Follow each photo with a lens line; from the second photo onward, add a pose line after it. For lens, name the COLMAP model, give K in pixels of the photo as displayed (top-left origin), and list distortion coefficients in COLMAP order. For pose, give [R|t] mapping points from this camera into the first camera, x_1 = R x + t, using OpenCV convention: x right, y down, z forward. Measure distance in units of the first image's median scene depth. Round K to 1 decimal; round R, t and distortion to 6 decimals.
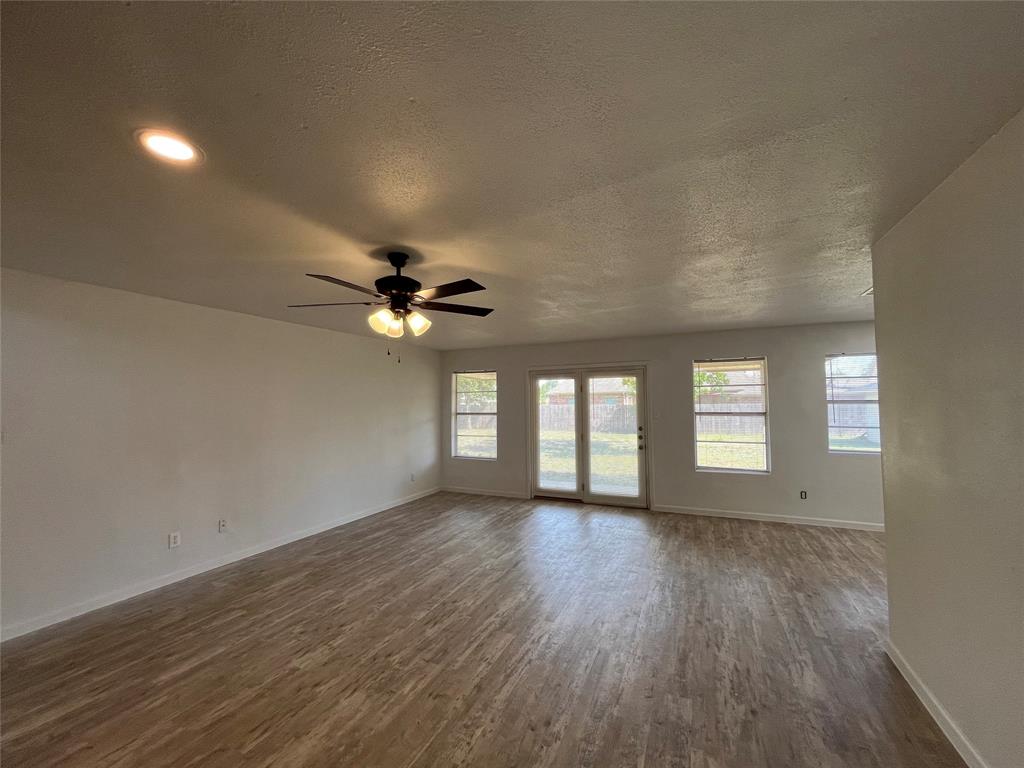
lens RADIAL K [[412.0, 0, 512.3], [0, 412.0, 381.4], [0, 0, 1]] dist [-0.006846, 0.000118]
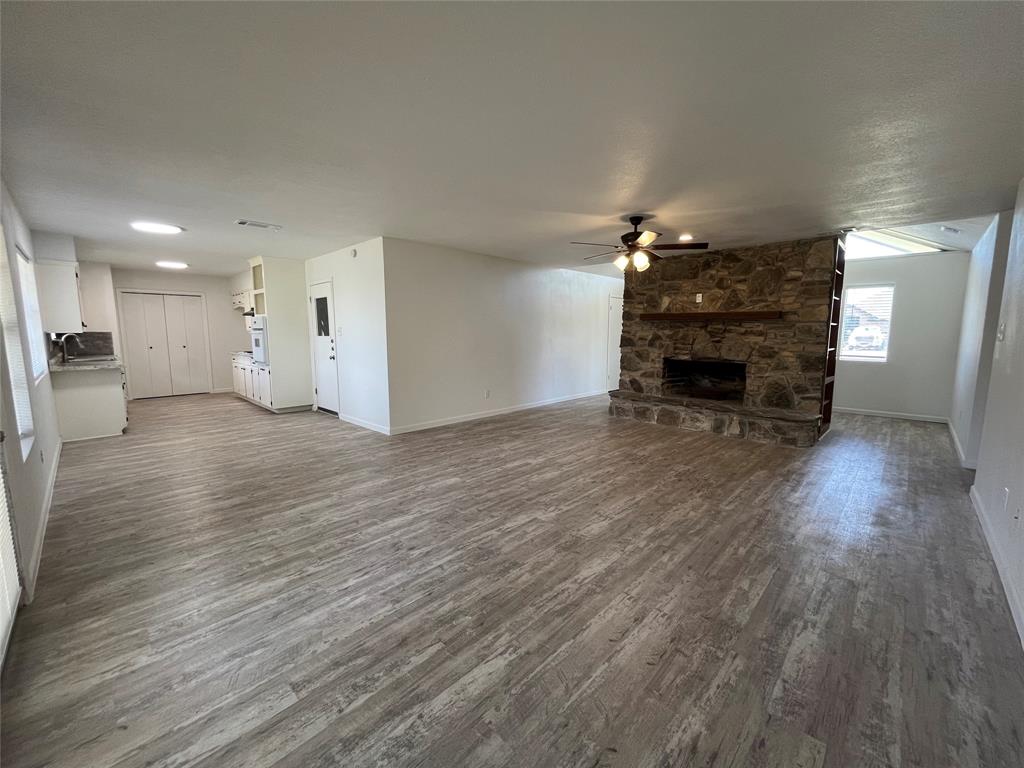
lens RADIAL K [[412.0, 0, 513.9], [0, 412.0, 379.3], [0, 0, 1]] dist [-0.006846, 0.000118]
pose [[-0.943922, -0.032338, 0.328581, -0.291043], [-0.011235, 0.997762, 0.065922, 0.164755], [-0.329977, 0.058534, -0.942172, 2.086089]]
